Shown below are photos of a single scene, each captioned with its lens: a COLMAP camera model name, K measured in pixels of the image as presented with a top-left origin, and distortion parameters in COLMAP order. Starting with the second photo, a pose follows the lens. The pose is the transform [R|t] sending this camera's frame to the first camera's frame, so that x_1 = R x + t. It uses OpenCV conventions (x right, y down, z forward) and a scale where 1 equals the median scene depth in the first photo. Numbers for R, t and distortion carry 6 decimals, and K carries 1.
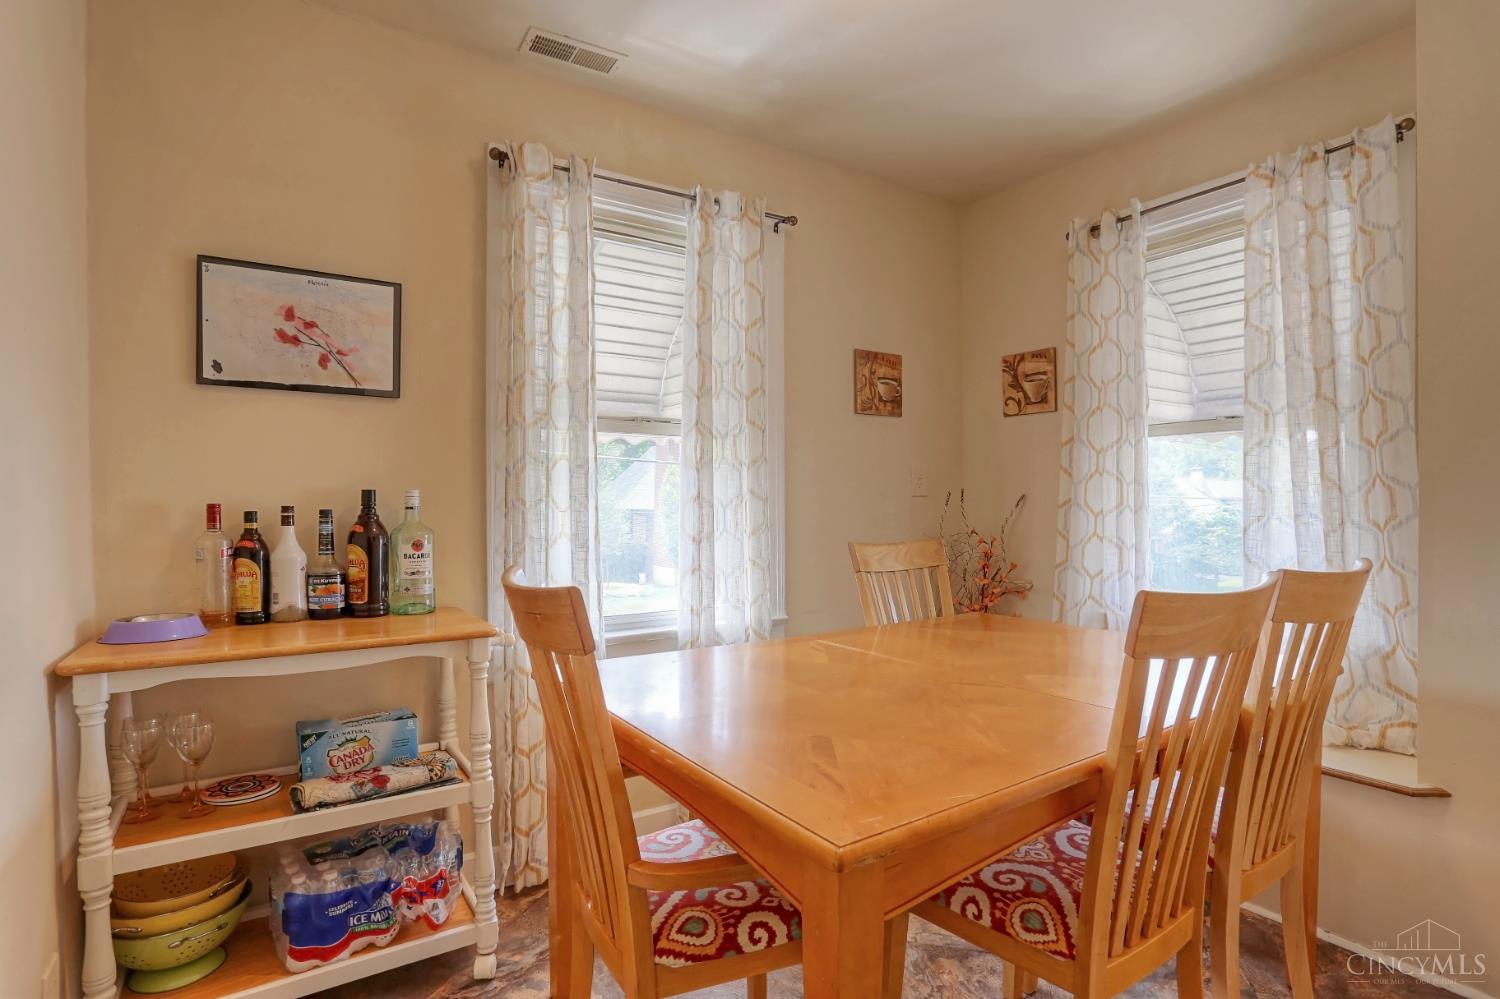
lens RADIAL K [[724.0, 0, 752.7], [0, 724.0, 505.3], [0, 0, 1]] dist [-0.055483, 0.023261]
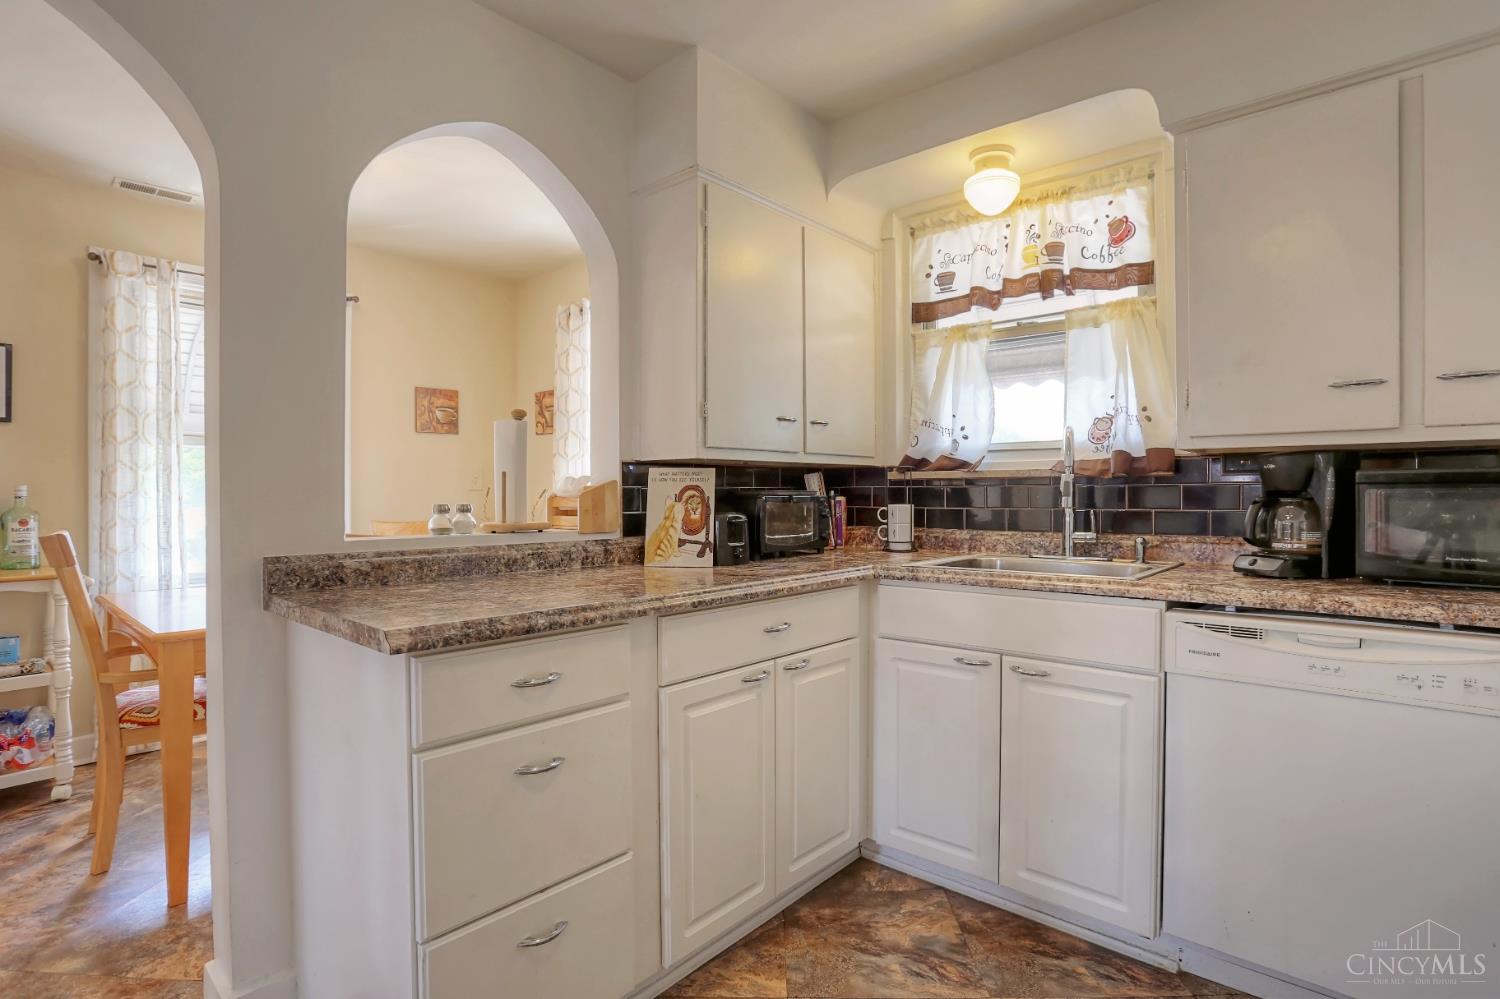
lens RADIAL K [[755.2, 0, 763.9], [0, 755.2, 498.0], [0, 0, 1]] dist [-0.058058, 0.028903]
pose [[0.974542, -0.000340, 0.224205, 0.648795], [0.001346, 0.999990, -0.004336, 0.012297], [-0.224202, 0.004528, 0.974532, -0.783009]]
